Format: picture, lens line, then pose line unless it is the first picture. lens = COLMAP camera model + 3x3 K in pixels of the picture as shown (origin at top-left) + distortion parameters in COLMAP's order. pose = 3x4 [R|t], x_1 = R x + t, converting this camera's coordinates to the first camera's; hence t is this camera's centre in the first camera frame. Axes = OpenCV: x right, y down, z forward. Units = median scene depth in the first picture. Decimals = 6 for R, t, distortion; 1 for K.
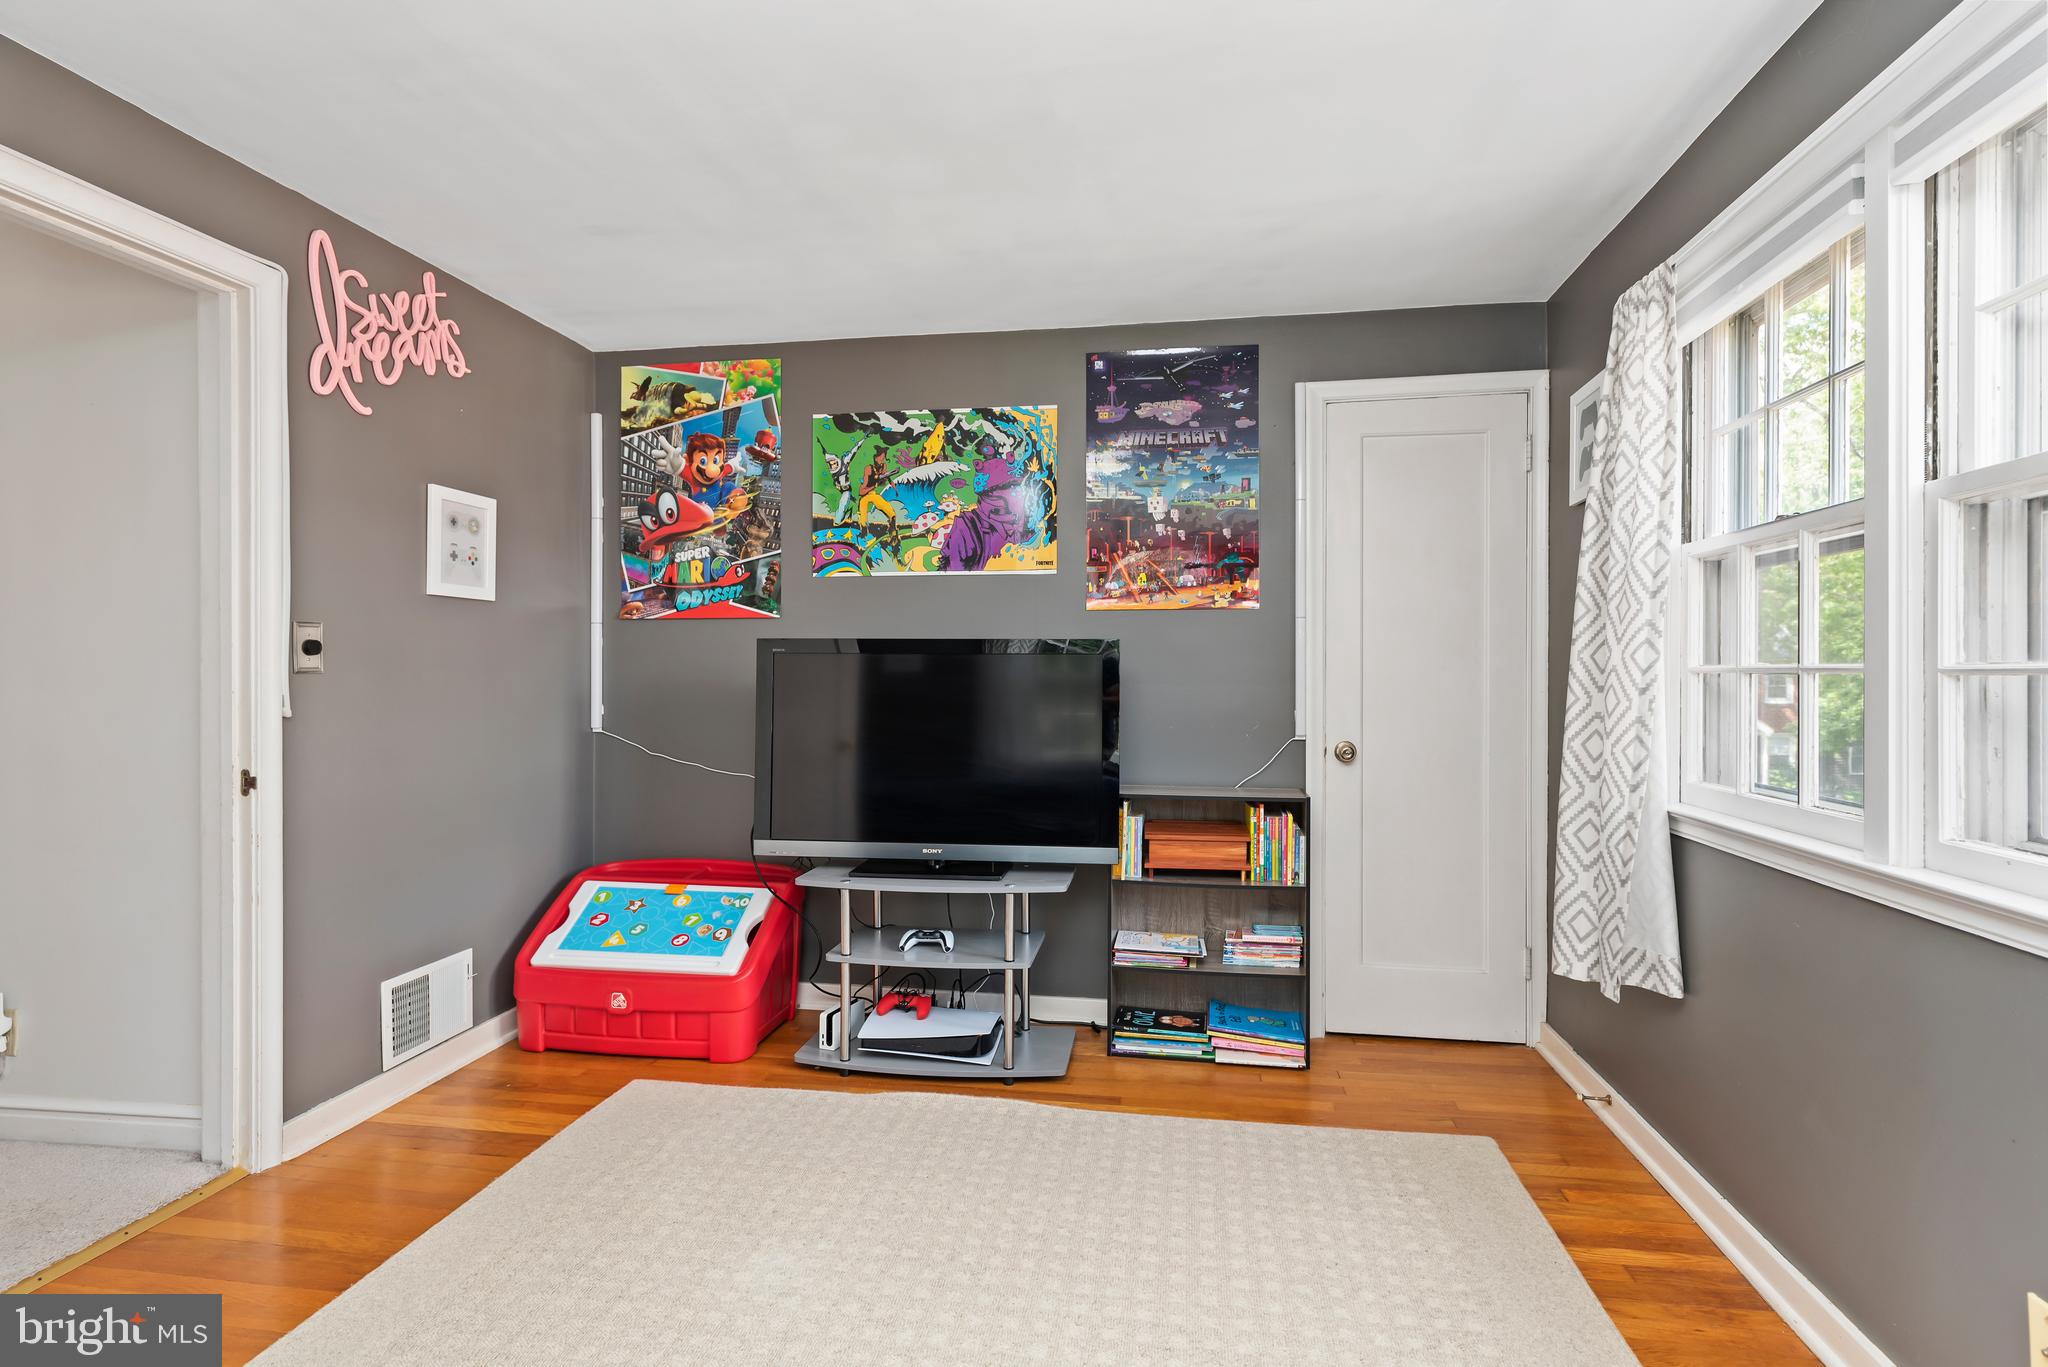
lens RADIAL K [[1004.6, 0, 1033.5], [0, 1004.6, 674.8], [0, 0, 1]] dist [-0.000223, 0.000166]
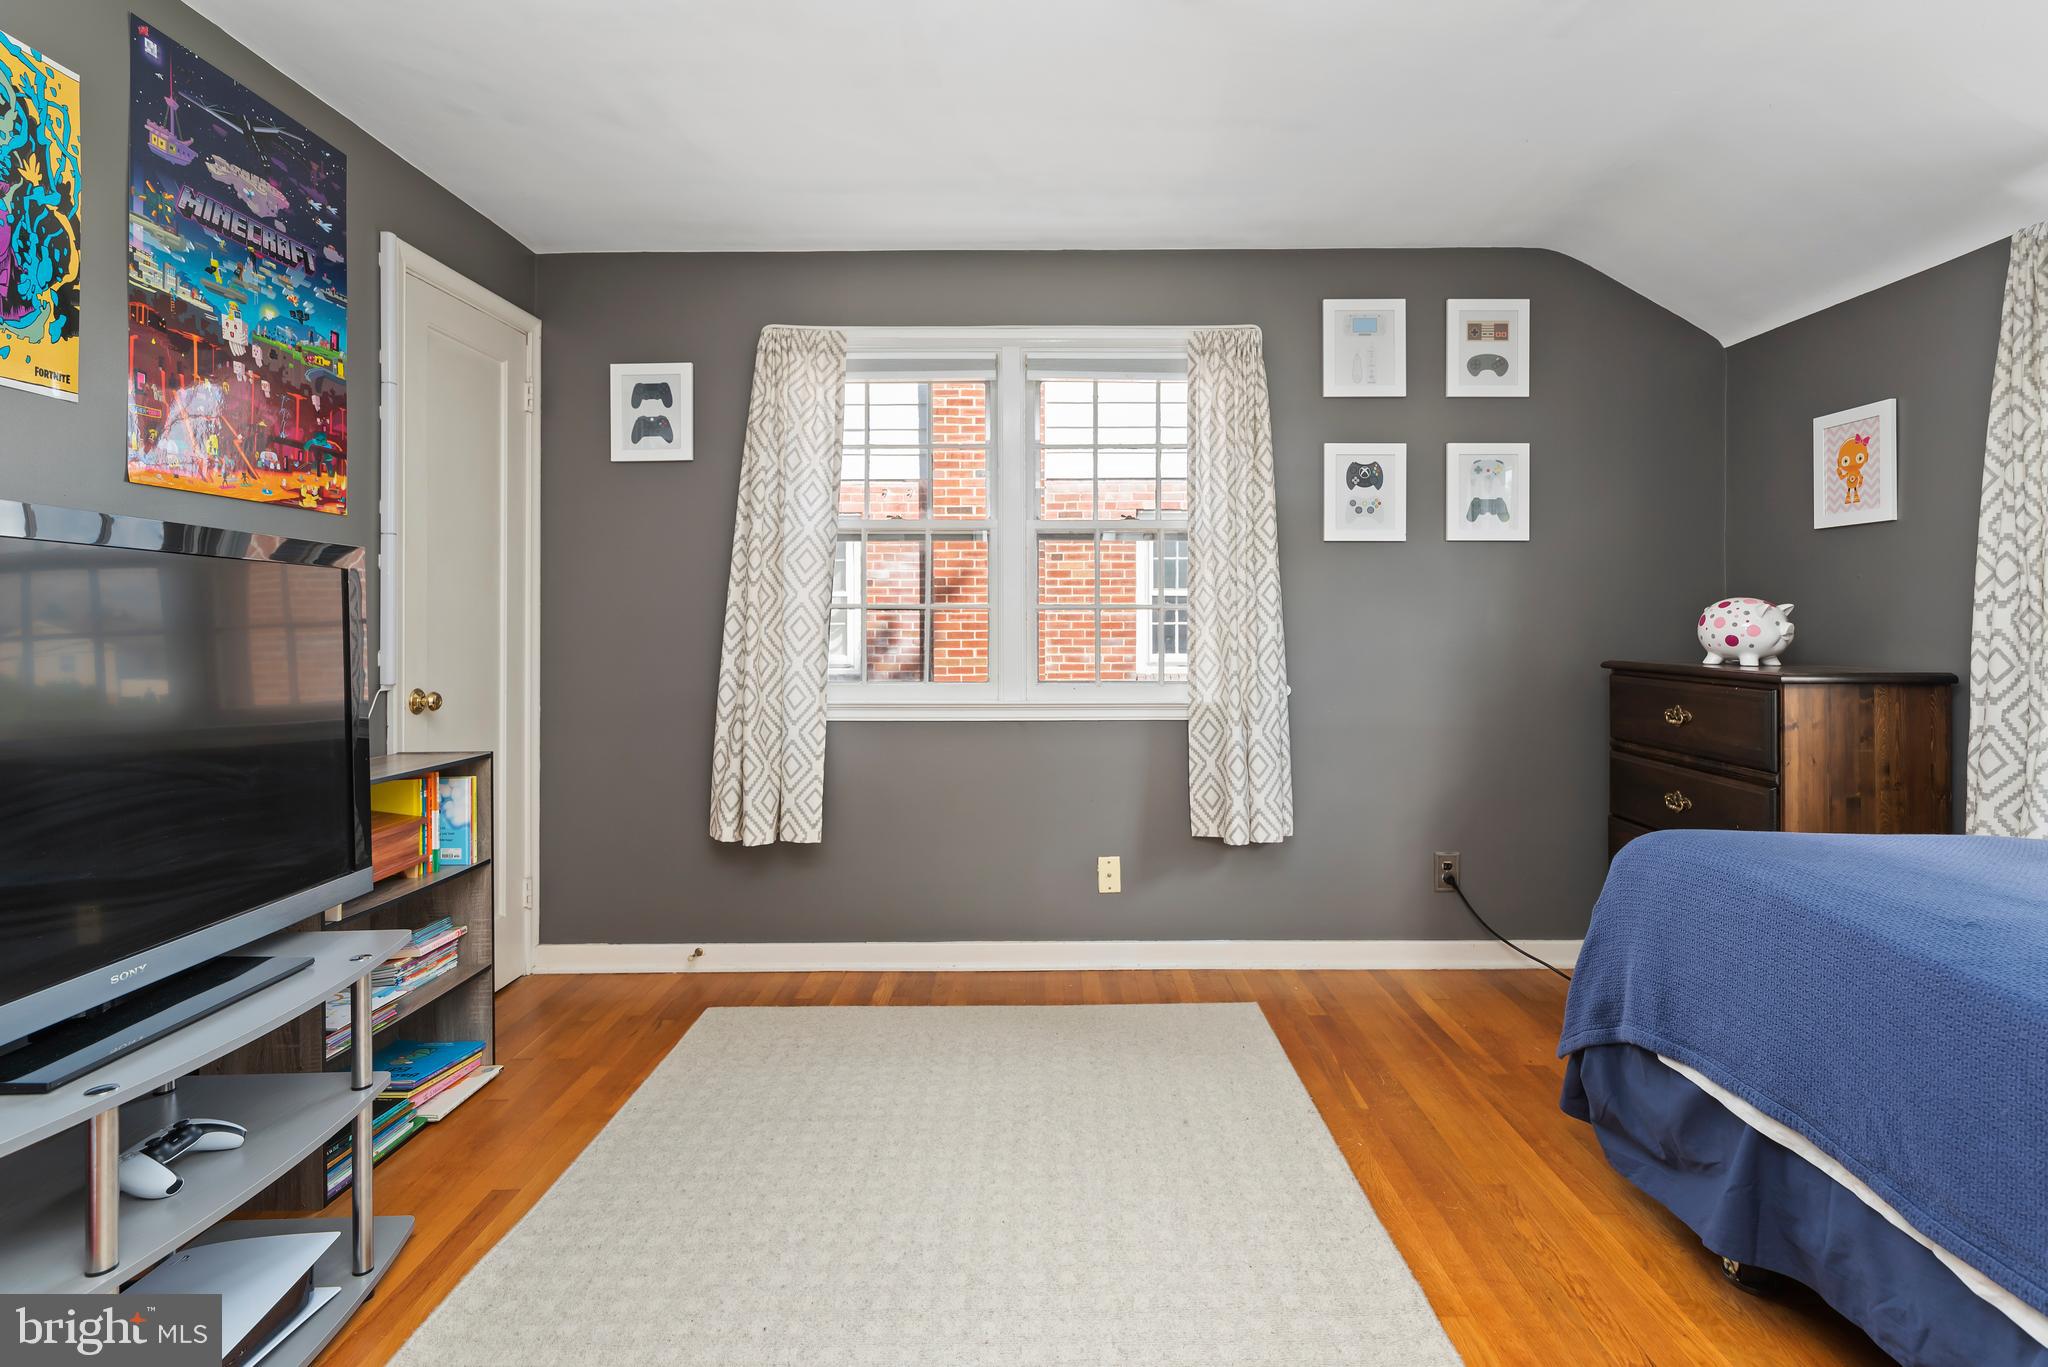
lens RADIAL K [[1004.6, 0, 1074.3], [0, 1004.6, 620.9], [0, 0, 1]] dist [-0.000223, 0.000166]
pose [[-0.173308, 0.003895, 0.984860, -0.580721], [0.005574, 0.999980, -0.002974, 0.015625], [-0.984852, 0.004974, -0.173326, 0.598302]]
